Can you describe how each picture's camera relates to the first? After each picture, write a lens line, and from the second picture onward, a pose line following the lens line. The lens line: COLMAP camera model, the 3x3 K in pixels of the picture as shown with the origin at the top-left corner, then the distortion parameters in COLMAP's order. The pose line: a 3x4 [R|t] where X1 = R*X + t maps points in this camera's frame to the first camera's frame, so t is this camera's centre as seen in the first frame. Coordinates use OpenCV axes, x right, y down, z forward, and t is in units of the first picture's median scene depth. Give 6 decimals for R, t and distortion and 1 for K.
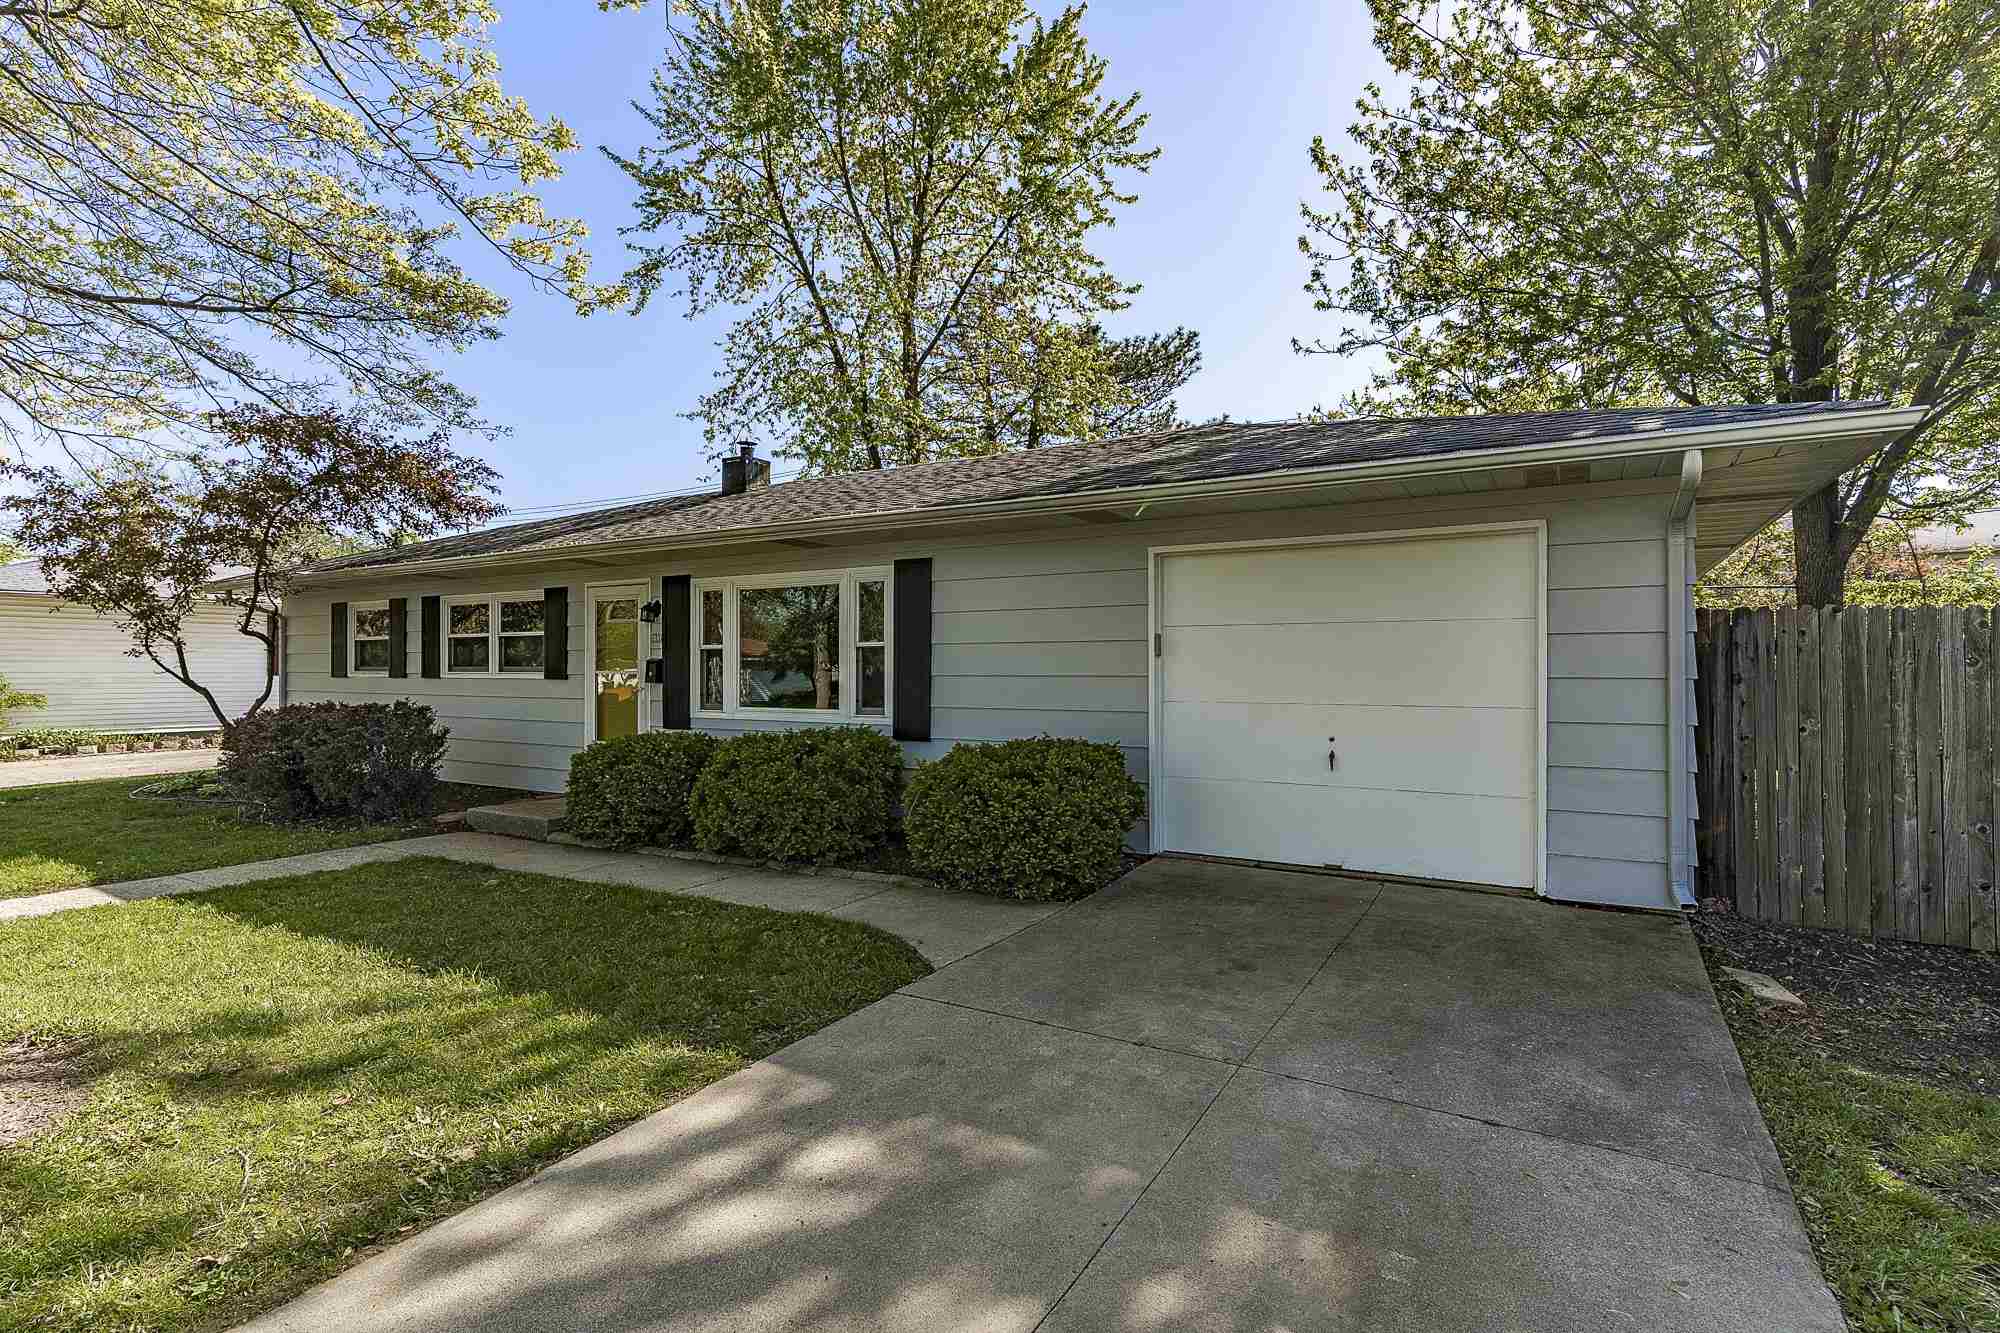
lens RADIAL K [[1019.9, 0, 1000.0], [0, 1019.9, 666.5], [0, 0, 1]] dist [0.000520, -0.000089]
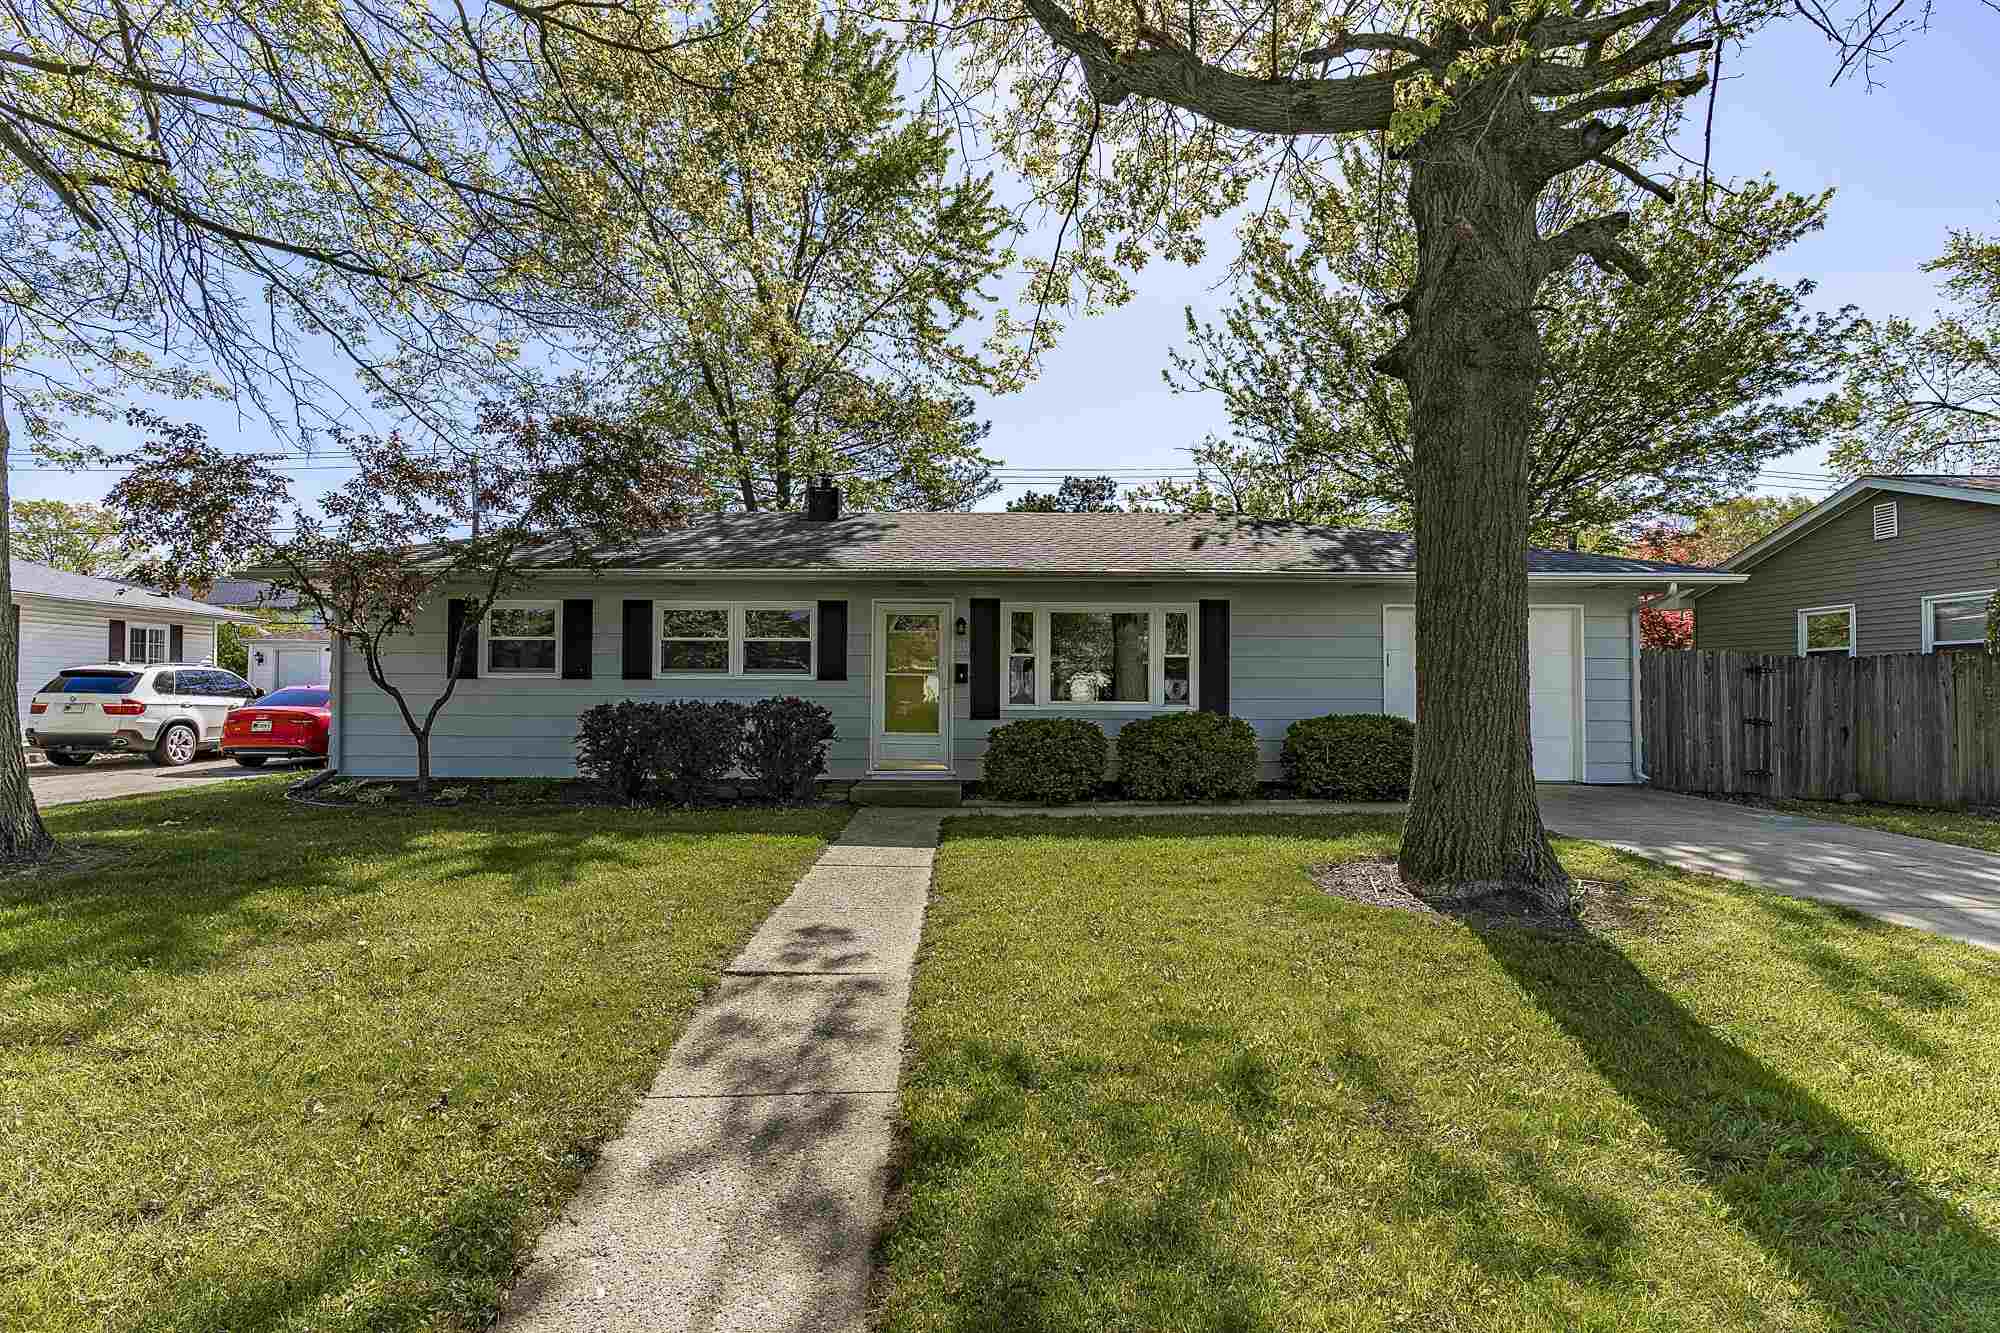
lens RADIAL K [[969.1, 0, 1000.0], [0, 969.1, 666.5], [0, 0, 1]] dist [0.002120, -0.000043]
pose [[0.851152, 0.009139, 0.524840, -0.942063], [-0.006564, 0.999956, -0.006768, 0.004063], [-0.524879, 0.002315, 0.851174, -0.045897]]
